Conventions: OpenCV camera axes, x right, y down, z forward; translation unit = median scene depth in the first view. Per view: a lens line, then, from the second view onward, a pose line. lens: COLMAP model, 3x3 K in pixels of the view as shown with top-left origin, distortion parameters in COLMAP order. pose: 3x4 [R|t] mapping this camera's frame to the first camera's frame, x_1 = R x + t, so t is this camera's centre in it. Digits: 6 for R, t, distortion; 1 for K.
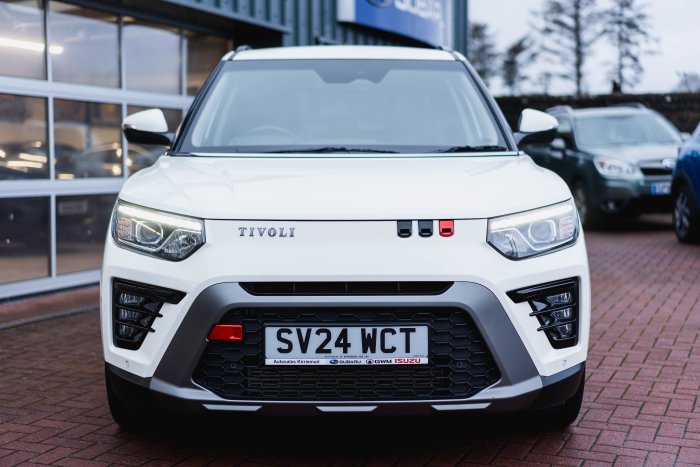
lens RADIAL K [[1070.4, 0, 350.0], [0, 1070.4, 233.5], [0, 0, 1]] dist [-0.014664, 0.015629]
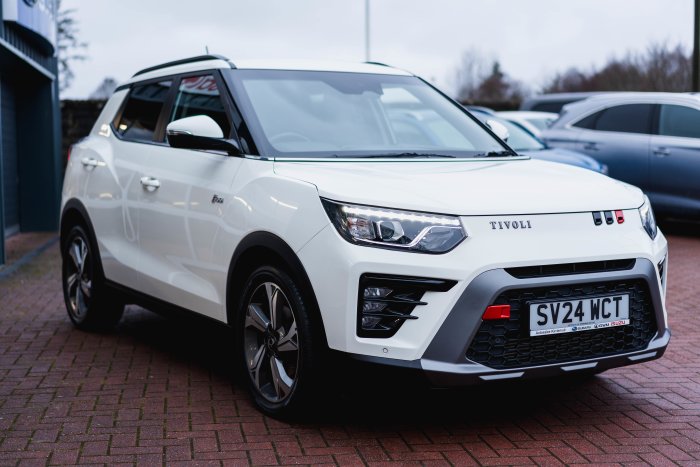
lens RADIAL K [[1070.4, 0, 350.0], [0, 1070.4, 233.5], [0, 0, 1]] dist [-0.014664, 0.015629]
pose [[0.861110, -0.039127, 0.506911, -0.830844], [0.040990, 0.999131, 0.007490, -0.007967], [-0.506764, 0.014329, 0.861966, 0.077507]]
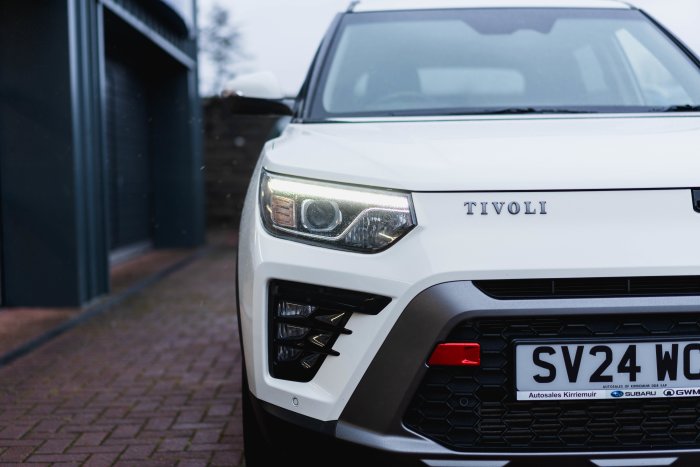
lens RADIAL K [[1070.4, 0, 350.0], [0, 1070.4, 233.5], [0, 0, 1]] dist [-0.014664, 0.015629]
pose [[0.999782, -0.017609, 0.011192, -0.187954], [0.017792, 0.999706, -0.016491, 0.024898], [-0.010898, 0.016686, 0.999801, 0.309591]]
